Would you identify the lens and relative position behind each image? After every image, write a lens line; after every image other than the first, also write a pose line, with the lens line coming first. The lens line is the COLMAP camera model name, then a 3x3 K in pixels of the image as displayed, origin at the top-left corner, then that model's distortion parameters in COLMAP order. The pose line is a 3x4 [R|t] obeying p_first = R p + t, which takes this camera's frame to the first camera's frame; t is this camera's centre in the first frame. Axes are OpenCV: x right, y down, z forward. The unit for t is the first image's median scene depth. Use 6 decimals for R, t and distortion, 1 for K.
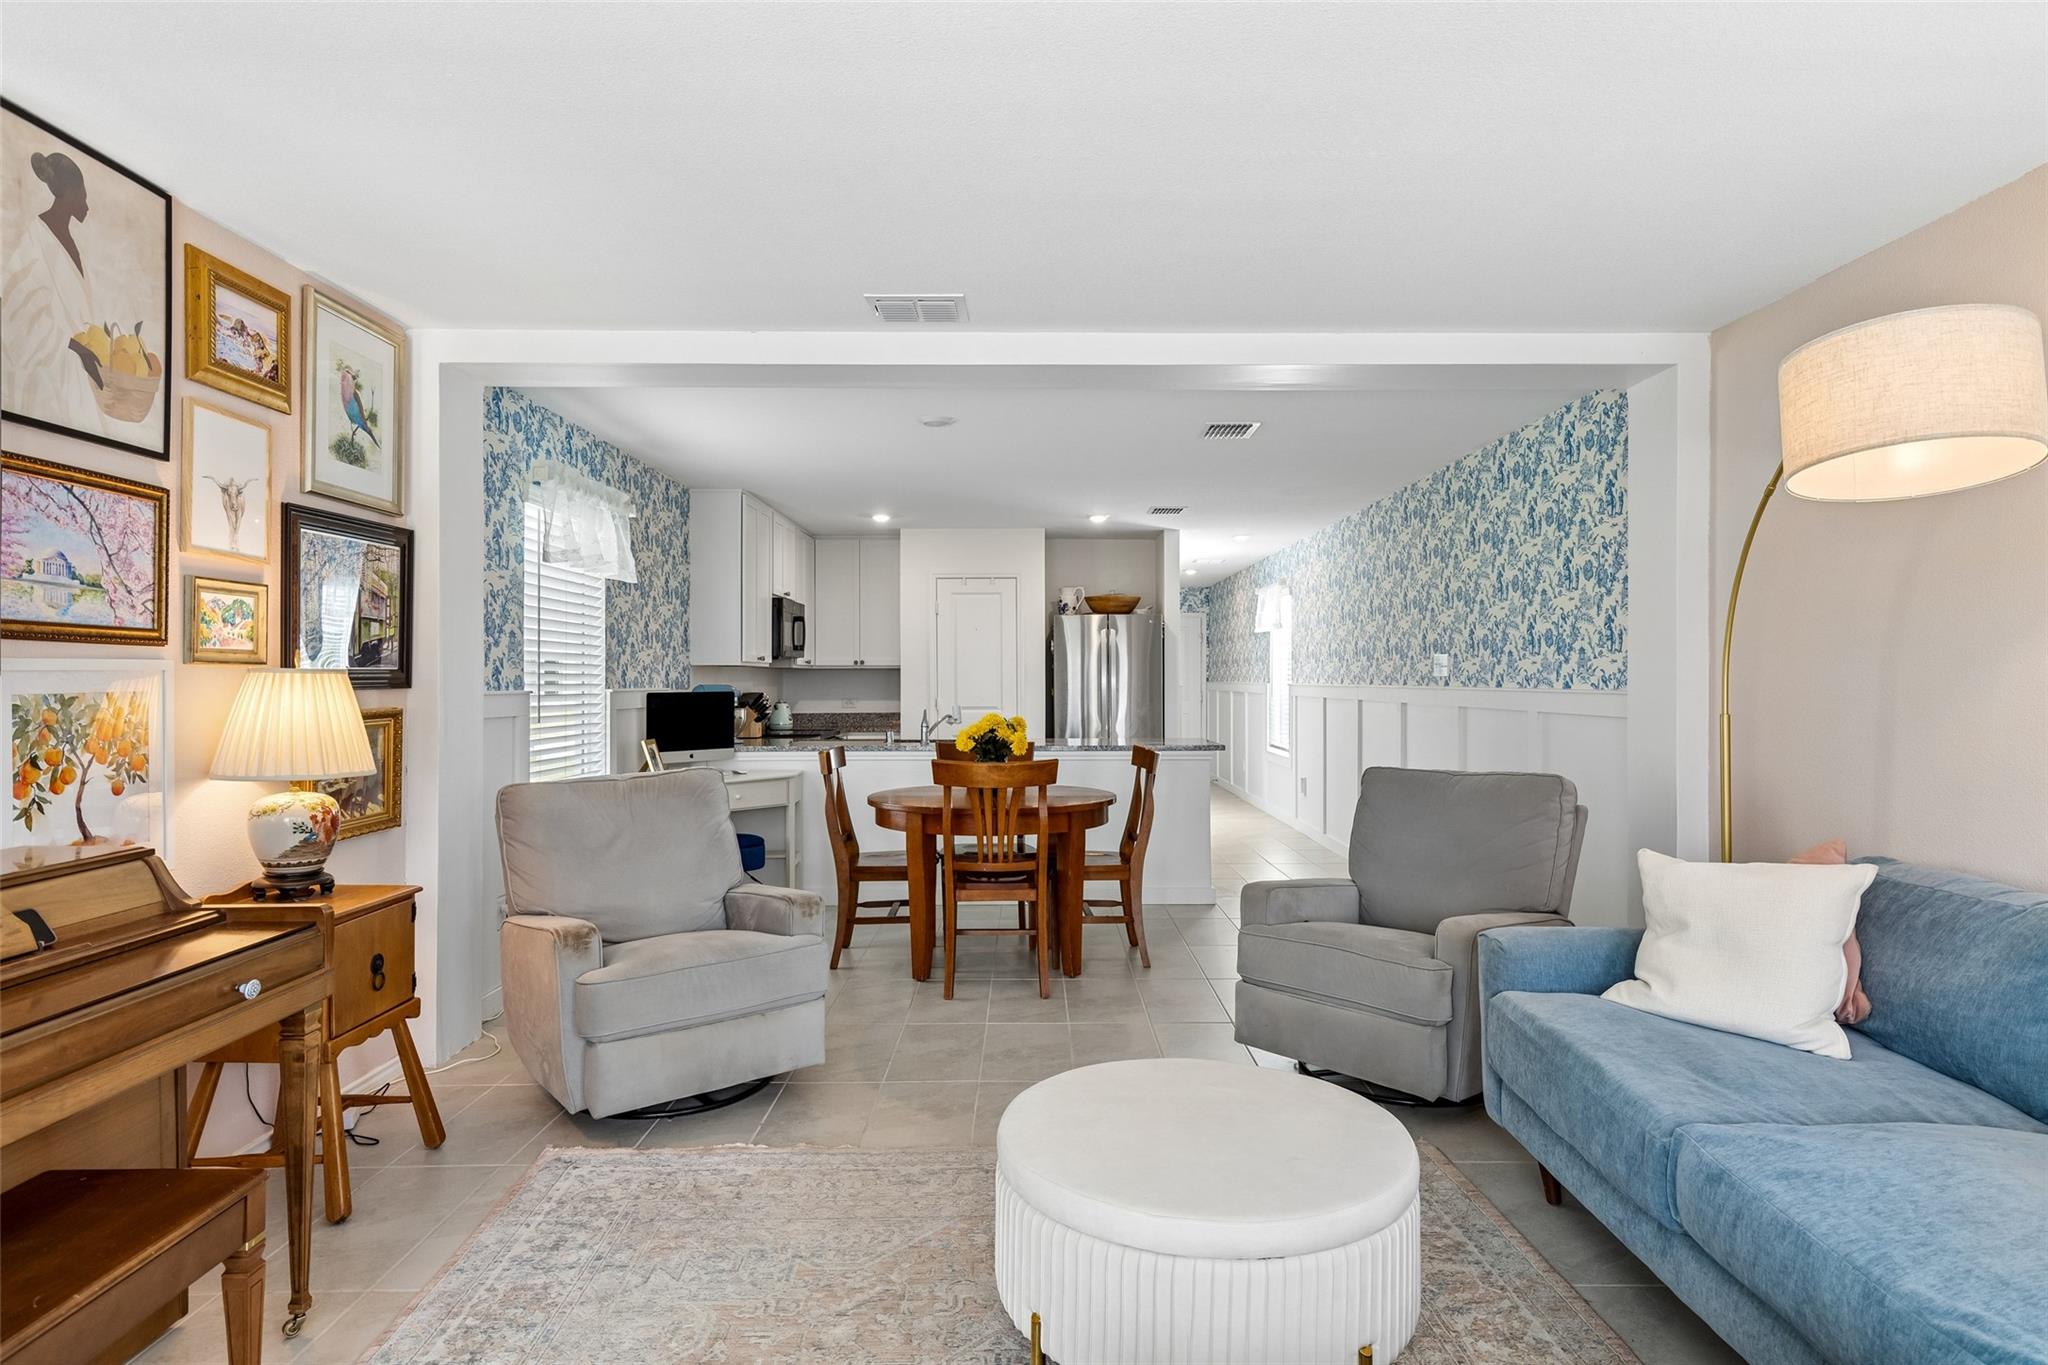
lens RADIAL K [[1118.5, 0, 1026.8], [0, 1118.5, 681.4], [0, 0, 1]] dist [0.010114, 0.000321]
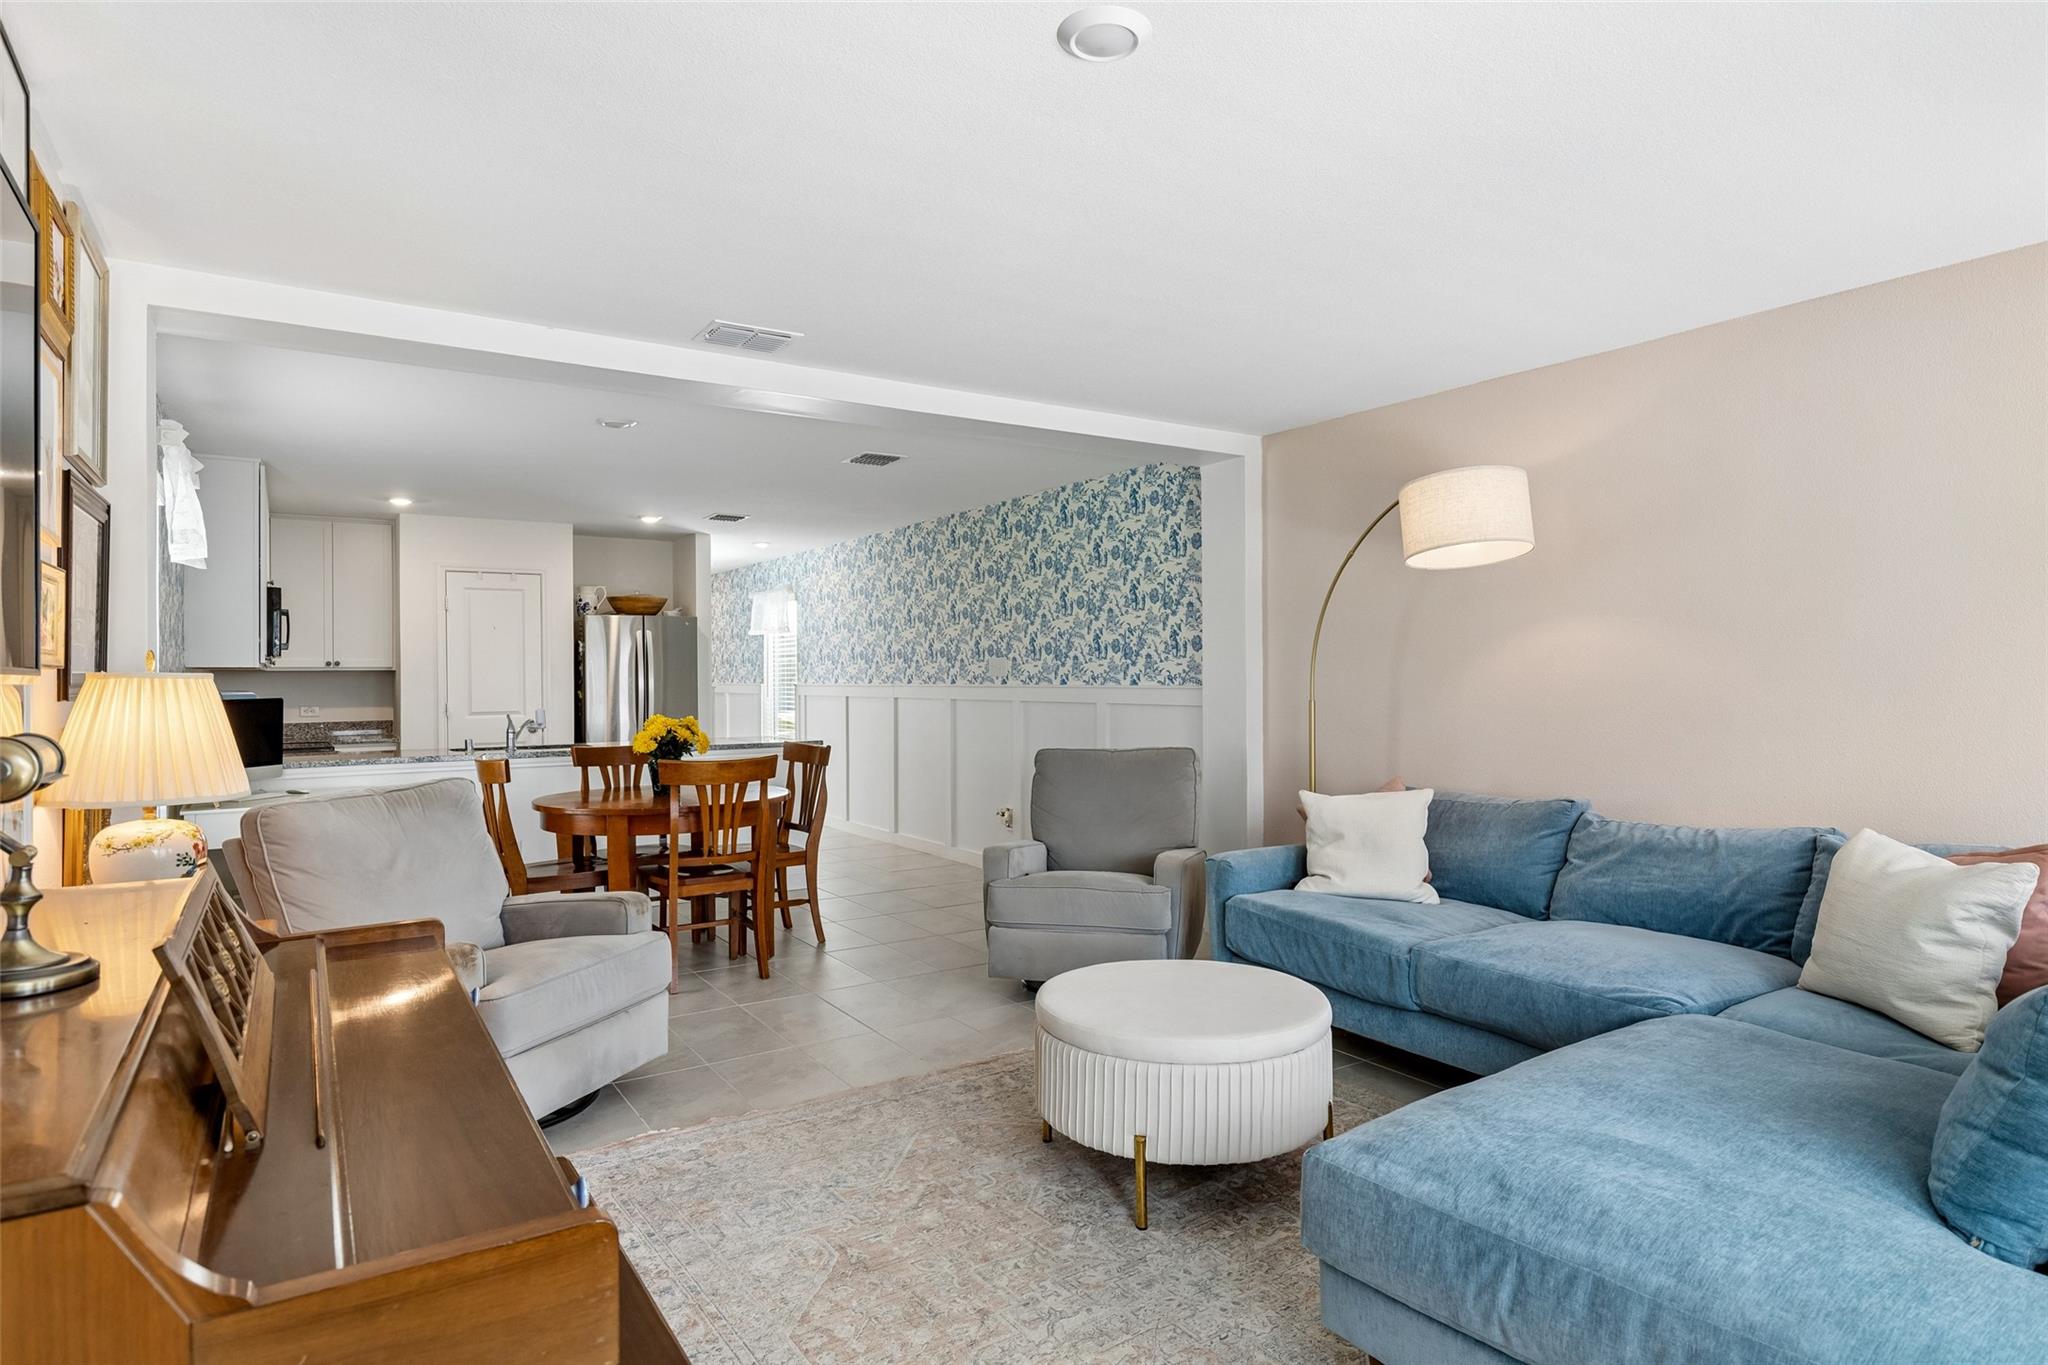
lens RADIAL K [[1118.5, 0, 1028.3], [0, 1118.5, 677.1], [0, 0, 1]] dist [0.010114, 0.000321]
pose [[0.844253, -0.005100, 0.535921, -0.357058], [0.007450, 0.999970, -0.002220, -0.001078], [-0.535894, 0.005867, 0.844265, -0.042554]]
